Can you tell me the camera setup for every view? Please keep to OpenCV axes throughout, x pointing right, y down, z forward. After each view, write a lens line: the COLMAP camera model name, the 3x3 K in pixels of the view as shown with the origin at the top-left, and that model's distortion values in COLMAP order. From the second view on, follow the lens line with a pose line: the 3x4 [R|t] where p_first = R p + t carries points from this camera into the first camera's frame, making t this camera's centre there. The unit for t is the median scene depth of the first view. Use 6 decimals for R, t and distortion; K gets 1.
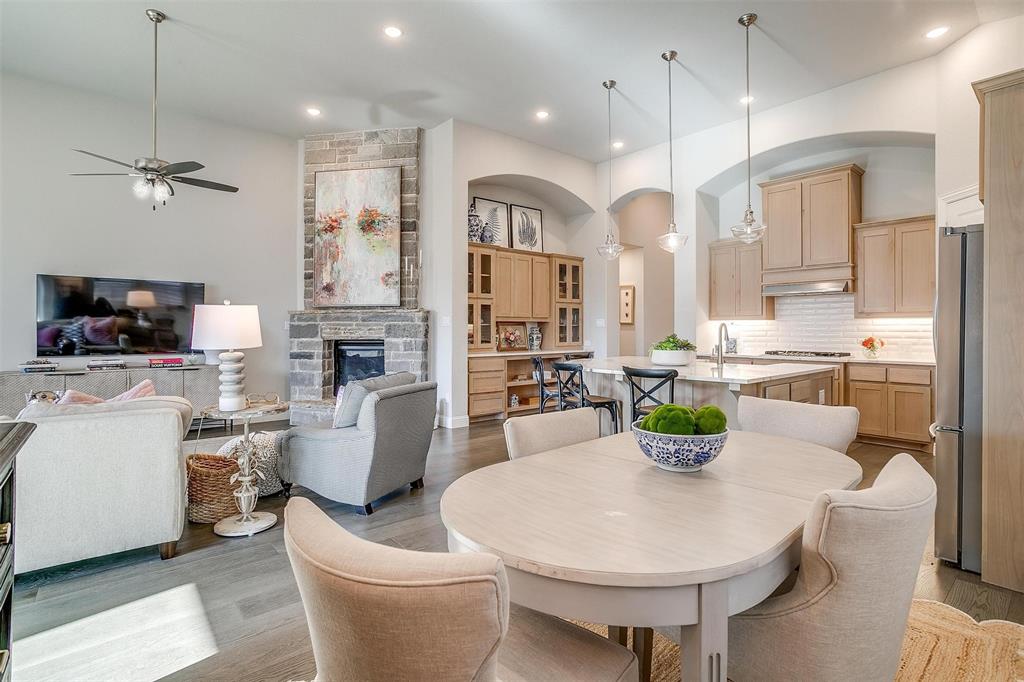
lens RADIAL K [[494.9, 0, 512.7], [0, 494.9, 326.2], [0, 0, 1]] dist [-0.032258, 0.012584]
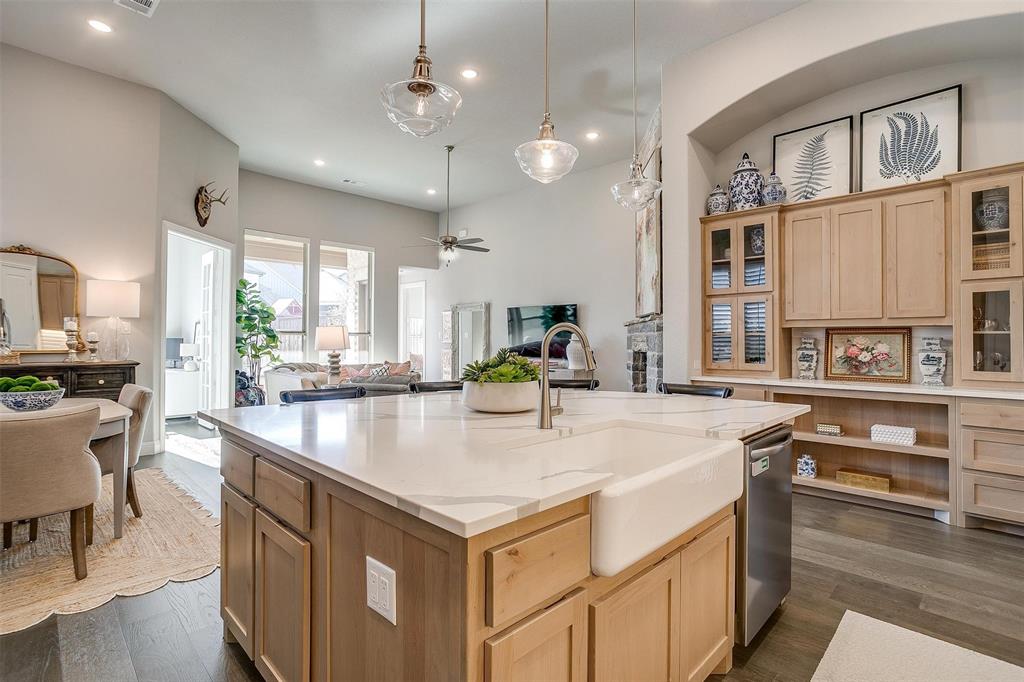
lens RADIAL K [[494.9, 0, 505.0], [0, 494.9, 335.7], [0, 0, 1]] dist [-0.032258, 0.012584]
pose [[0.091673, -0.010311, -0.995736, 0.579623], [0.003017, 0.999945, -0.010077, 0.004955], [0.995785, -0.002080, 0.091699, 0.653832]]
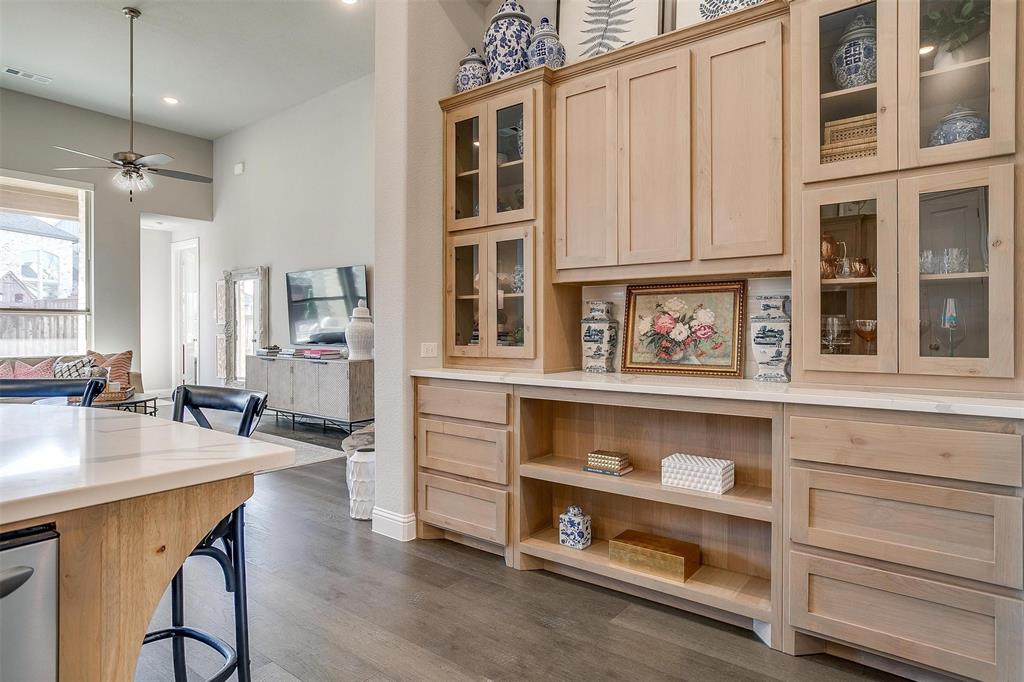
lens RADIAL K [[581.3, 0, 510.0], [0, 581.3, 330.7], [0, 0, 1]] dist [-0.027902, 0.006742]
pose [[0.217597, 0.003087, -0.976034, 0.391016], [0.008463, 0.999951, 0.005049, 0.022570], [0.976002, -0.009359, 0.217561, 0.954135]]
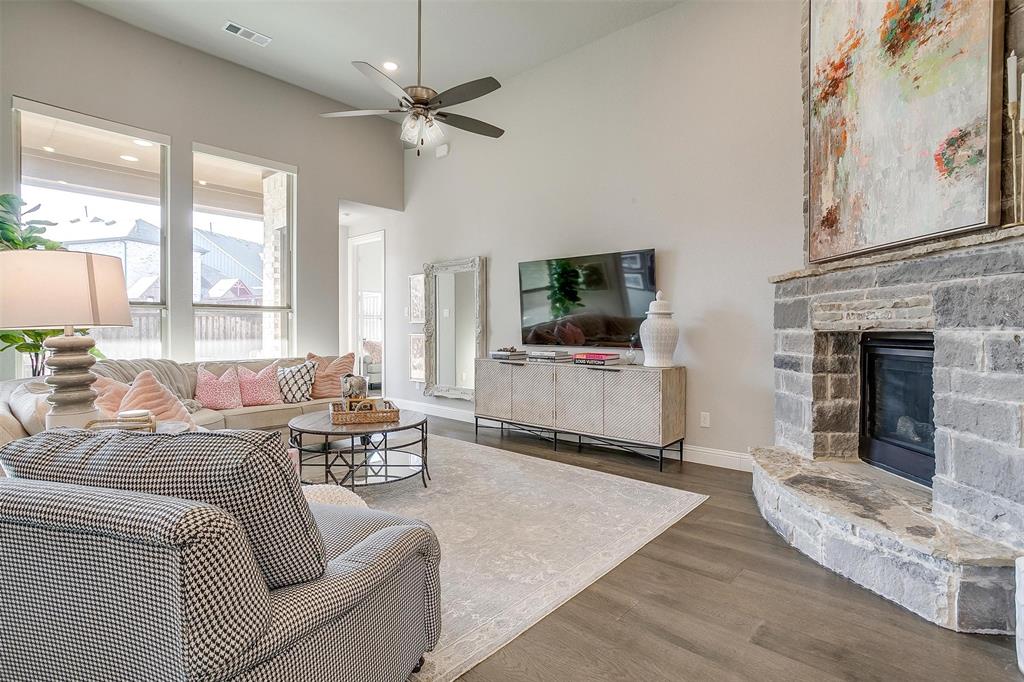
lens RADIAL K [[494.9, 0, 504.1], [0, 494.9, 332.0], [0, 0, 1]] dist [-0.032258, 0.012584]
pose [[0.150428, 0.007721, -0.988591, 0.030228], [0.008110, 0.999926, 0.009043, 0.020794], [0.988588, -0.009378, 0.150355, 0.637112]]
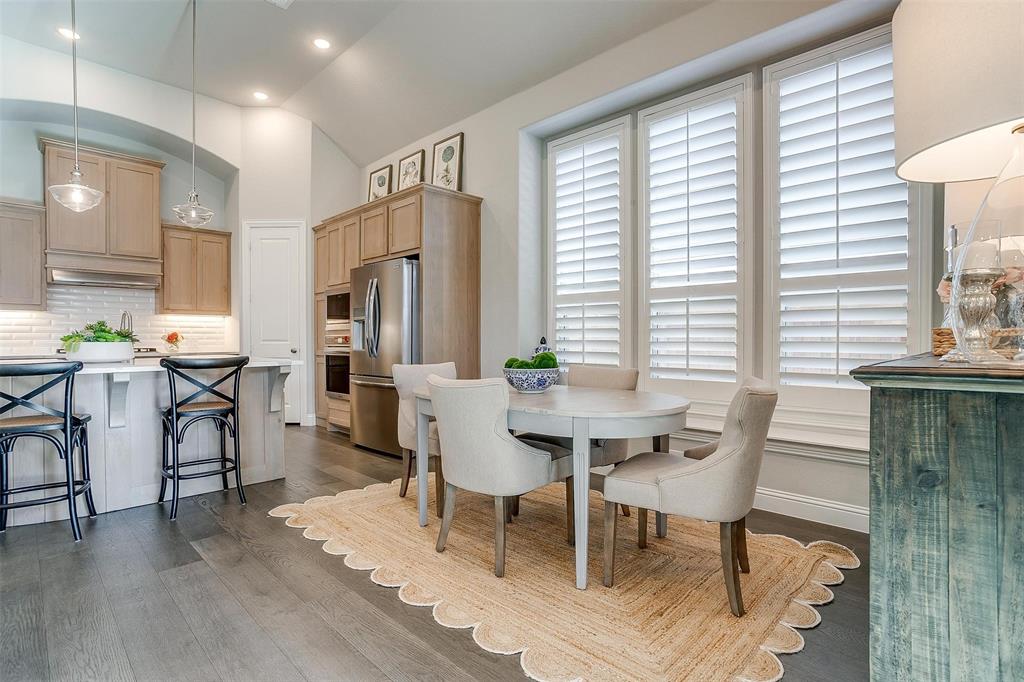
lens RADIAL K [[494.9, 0, 507.8], [0, 494.9, 341.6], [0, 0, 1]] dist [-0.032258, 0.012584]
pose [[-0.103009, -0.006374, 0.994660, -0.311506], [-0.006526, 0.999962, 0.005732, 0.024938], [-0.994659, -0.005901, -0.103046, 0.292946]]
